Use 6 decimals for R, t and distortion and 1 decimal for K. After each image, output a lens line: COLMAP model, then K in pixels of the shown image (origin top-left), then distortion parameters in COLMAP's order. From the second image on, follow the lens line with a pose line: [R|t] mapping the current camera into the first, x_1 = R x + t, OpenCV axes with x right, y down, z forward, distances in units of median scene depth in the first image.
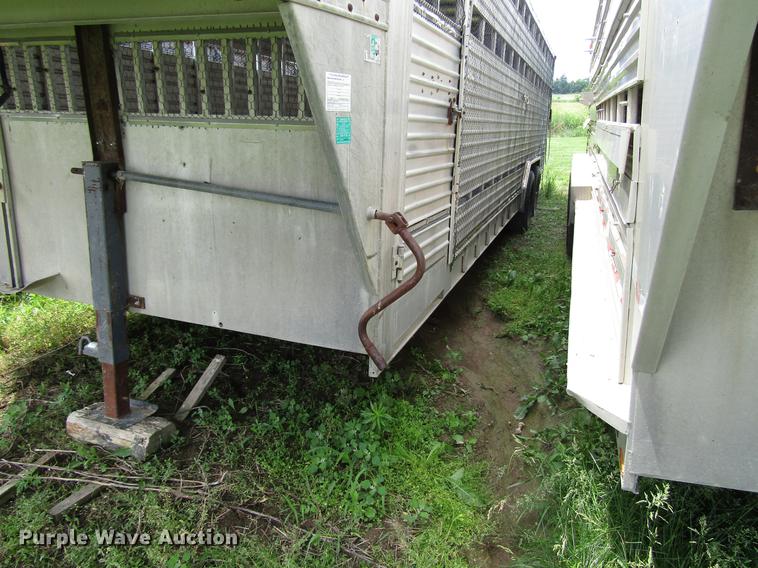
lens RADIAL K [[542.3, 0, 379.9], [0, 542.3, 286.1], [0, 0, 1]] dist [-0.004721, -0.005813]
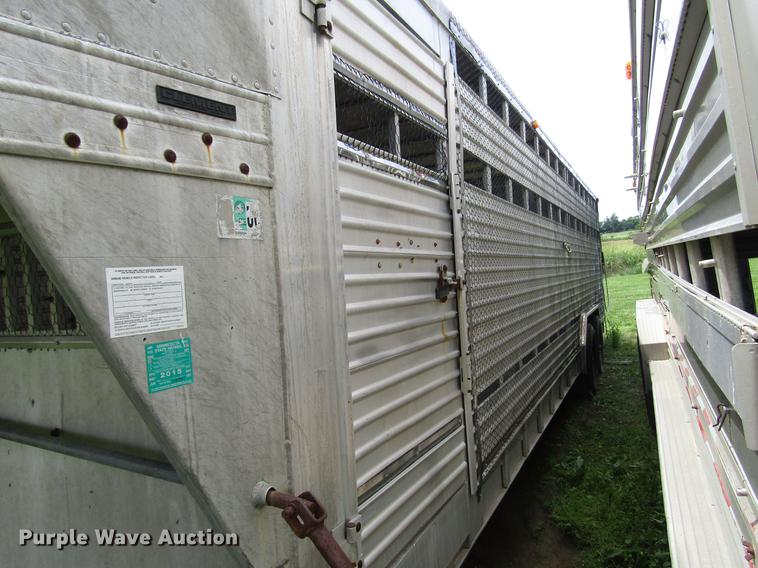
lens RADIAL K [[542.3, 0, 379.1], [0, 542.3, 283.5], [0, 0, 1]] dist [-0.004721, -0.005813]
pose [[0.989914, -0.090406, -0.109073, 0.147779], [0.056215, 0.957371, -0.283339, -0.145961], [0.130039, 0.274350, 0.952797, 0.360058]]
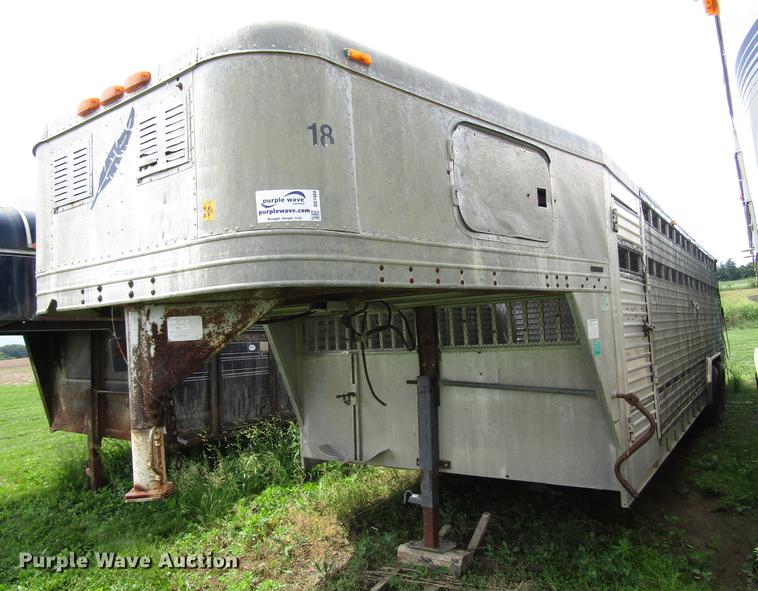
lens RADIAL K [[579.8, 0, 356.4], [0, 579.8, 302.8], [0, 0, 1]] dist [-0.007726, 0.008507]
pose [[0.959291, -0.095831, -0.265663, -0.226455], [-0.001050, 0.939453, -0.342676, 0.173564], [0.282417, 0.329005, 0.901108, -0.754432]]
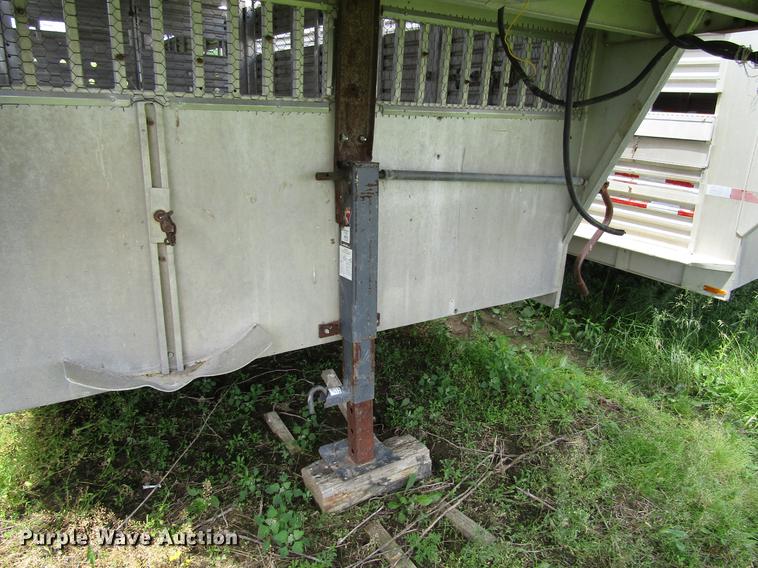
lens RADIAL K [[542.3, 0, 378.6], [0, 542.3, 284.7], [0, 0, 1]] dist [-0.004721, -0.005813]
pose [[0.599230, -0.257974, 0.757874, -1.167676], [0.211590, 0.964032, 0.160850, -0.176048], [-0.772110, 0.063973, 0.632261, 0.472372]]
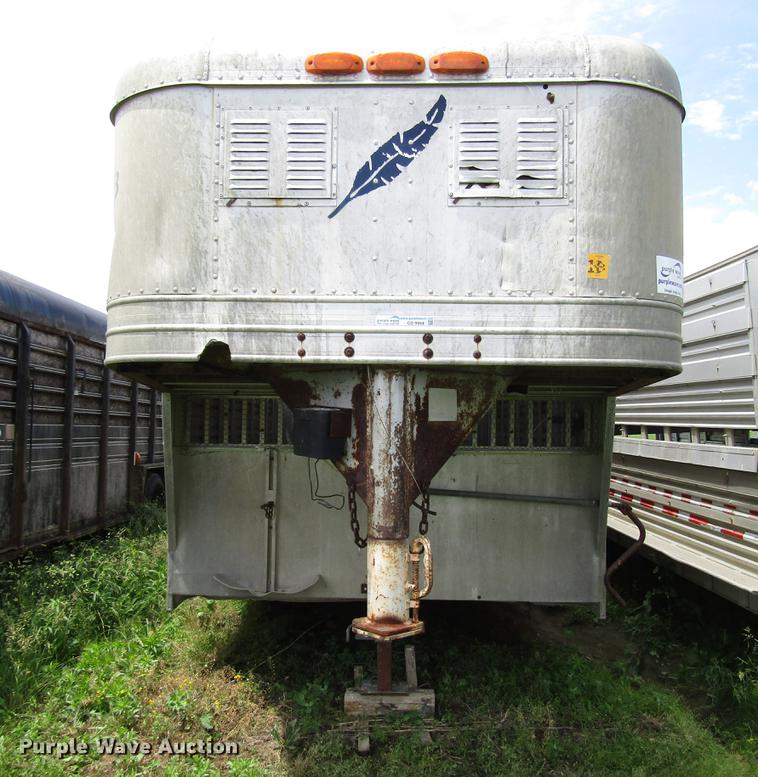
lens RADIAL K [[789.0, 0, 356.3], [0, 789.0, 414.6], [0, 0, 1]] dist [-0.015474, 0.000000]
pose [[0.949404, -0.014455, 0.313725, -1.202218], [0.108298, 0.952738, -0.283835, 0.162443], [-0.294795, 0.303450, 0.906098, -0.809571]]
